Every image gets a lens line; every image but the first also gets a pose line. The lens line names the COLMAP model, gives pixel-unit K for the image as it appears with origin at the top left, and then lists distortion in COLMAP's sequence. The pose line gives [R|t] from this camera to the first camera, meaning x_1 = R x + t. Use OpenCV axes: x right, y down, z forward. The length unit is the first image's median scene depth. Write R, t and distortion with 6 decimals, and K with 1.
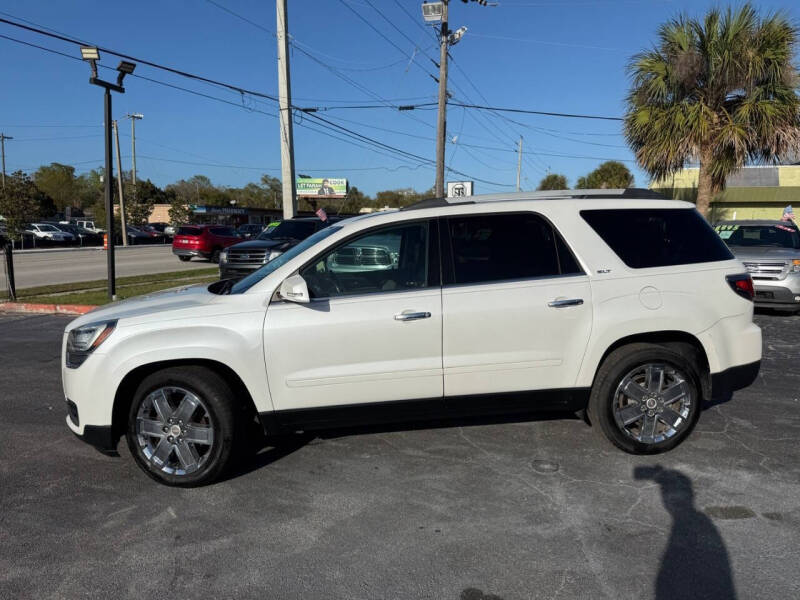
lens RADIAL K [[564.4, 0, 406.6], [0, 564.4, 298.7], [0, 0, 1]] dist [0.026101, -0.035999]
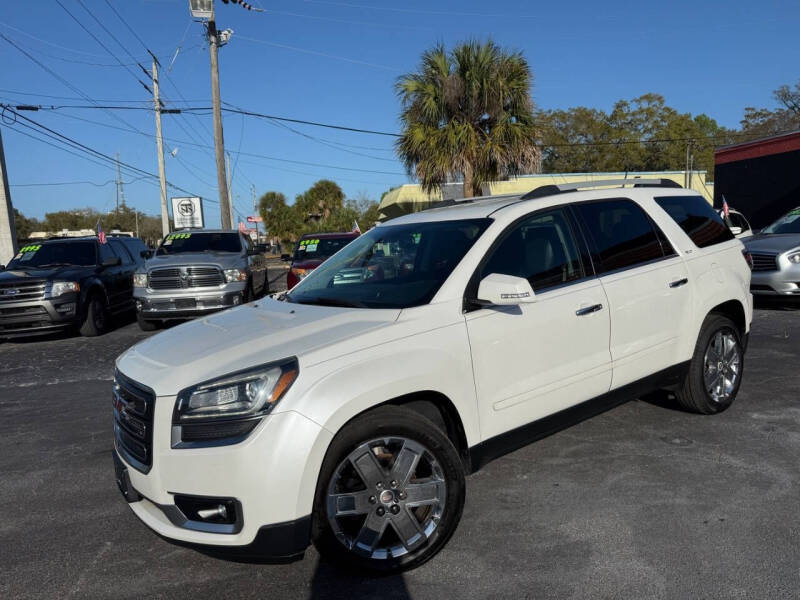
lens RADIAL K [[564.4, 0, 401.9], [0, 564.4, 303.7], [0, 0, 1]] dist [0.026101, -0.035999]
pose [[0.871165, -0.100117, 0.480675, -0.186517], [0.111482, 0.993754, 0.004936, -0.004531], [-0.478167, 0.049287, 0.876885, 0.087967]]
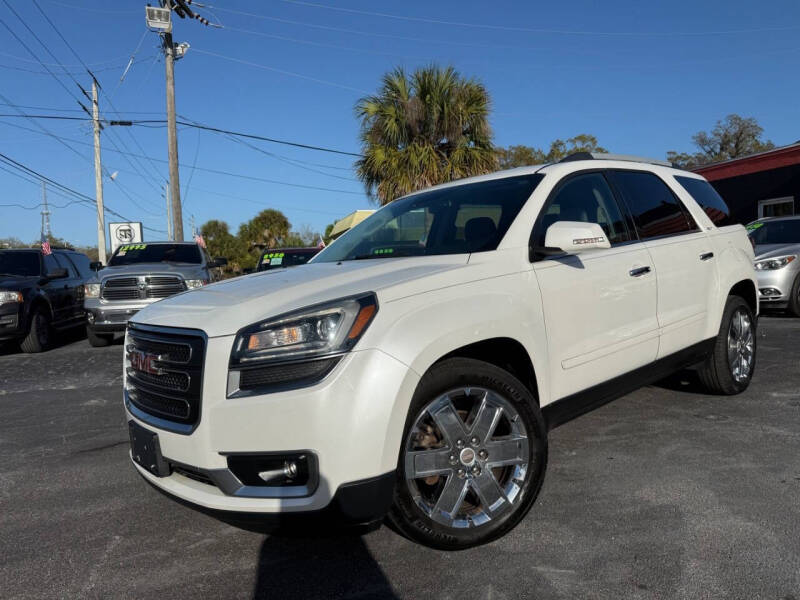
lens RADIAL K [[564.4, 0, 404.8], [0, 564.4, 303.4], [0, 0, 1]] dist [0.026101, -0.035999]
pose [[0.813825, -0.070820, 0.576778, -0.214945], [0.117261, 0.992142, -0.043632, 0.020509], [-0.569156, 0.103142, 0.815735, 0.129221]]
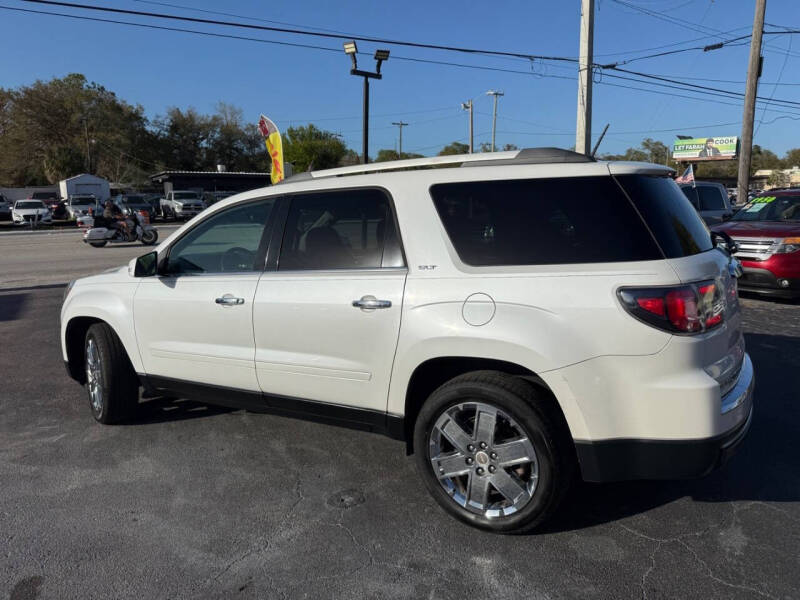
lens RADIAL K [[564.4, 0, 403.1], [0, 564.4, 297.8], [0, 0, 1]] dist [0.026101, -0.035999]
pose [[0.797309, 0.097301, -0.595677, 0.214862], [-0.066080, 0.995060, 0.074090, -0.017135], [0.599943, -0.019710, 0.799800, 0.110353]]
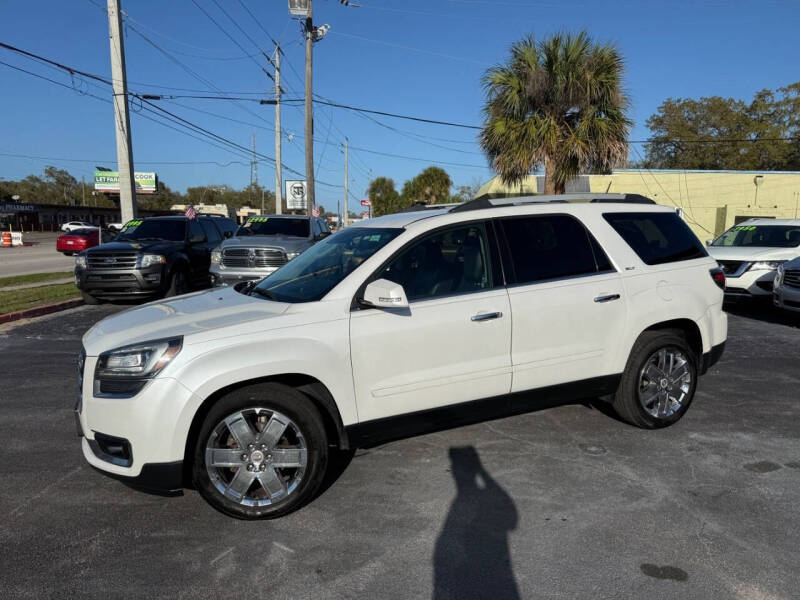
lens RADIAL K [[564.4, 0, 404.7], [0, 564.4, 303.2], [0, 0, 1]] dist [0.026101, -0.035999]
pose [[0.951103, -0.039354, 0.306356, -0.116998], [0.036915, 0.999224, 0.013752, -0.003277], [-0.306660, -0.001770, 0.951818, 0.021114]]
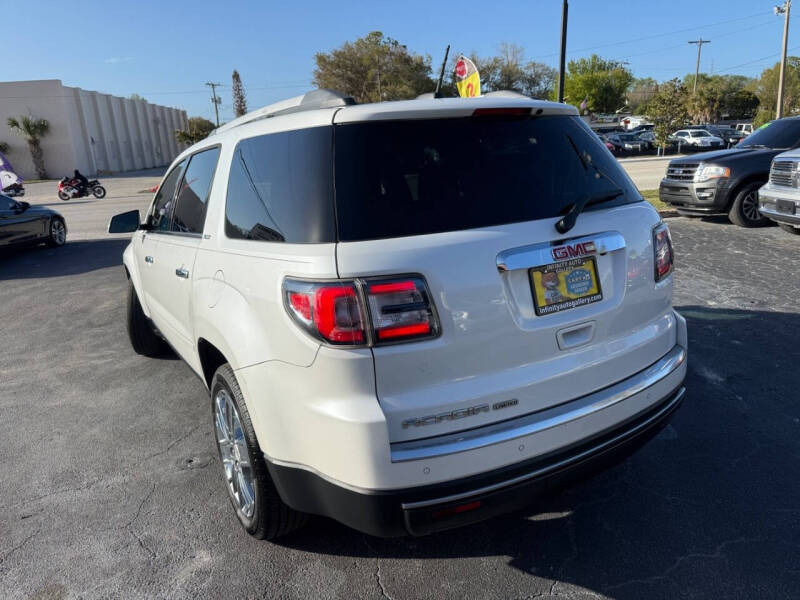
lens RADIAL K [[564.4, 0, 402.2], [0, 564.4, 305.9], [0, 0, 1]] dist [0.026101, -0.035999]
pose [[0.420188, 0.221378, -0.880019, 0.295962], [-0.060929, 0.974480, 0.216048, -0.035872], [0.905389, -0.037163, 0.422953, 0.258659]]
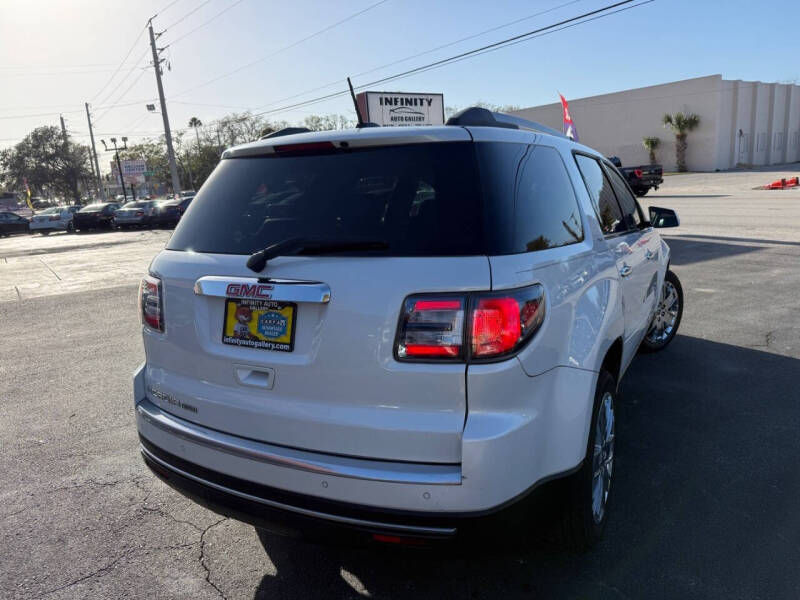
lens RADIAL K [[564.4, 0, 400.4], [0, 564.4, 300.5], [0, 0, 1]] dist [0.026101, -0.035999]
pose [[-0.578052, 0.203567, -0.790200, 0.276997], [-0.049686, 0.957805, 0.283092, -0.060400], [0.814486, 0.202904, -0.543547, 0.462098]]
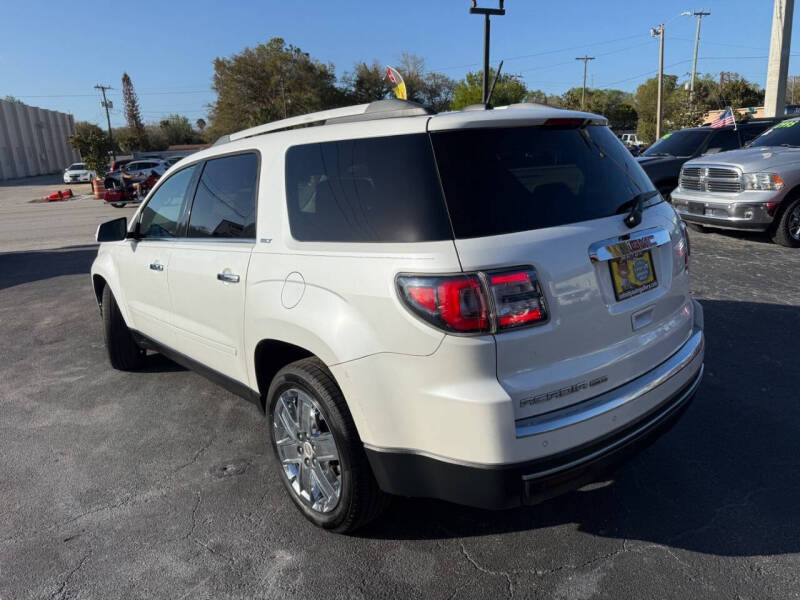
lens RADIAL K [[564.4, 0, 401.2], [0, 564.4, 300.0], [0, 0, 1]] dist [0.026101, -0.035999]
pose [[0.563123, 0.183620, -0.805715, 0.281443], [-0.054827, 0.981155, 0.185283, -0.031754], [0.824552, -0.060162, 0.562578, 0.209666]]
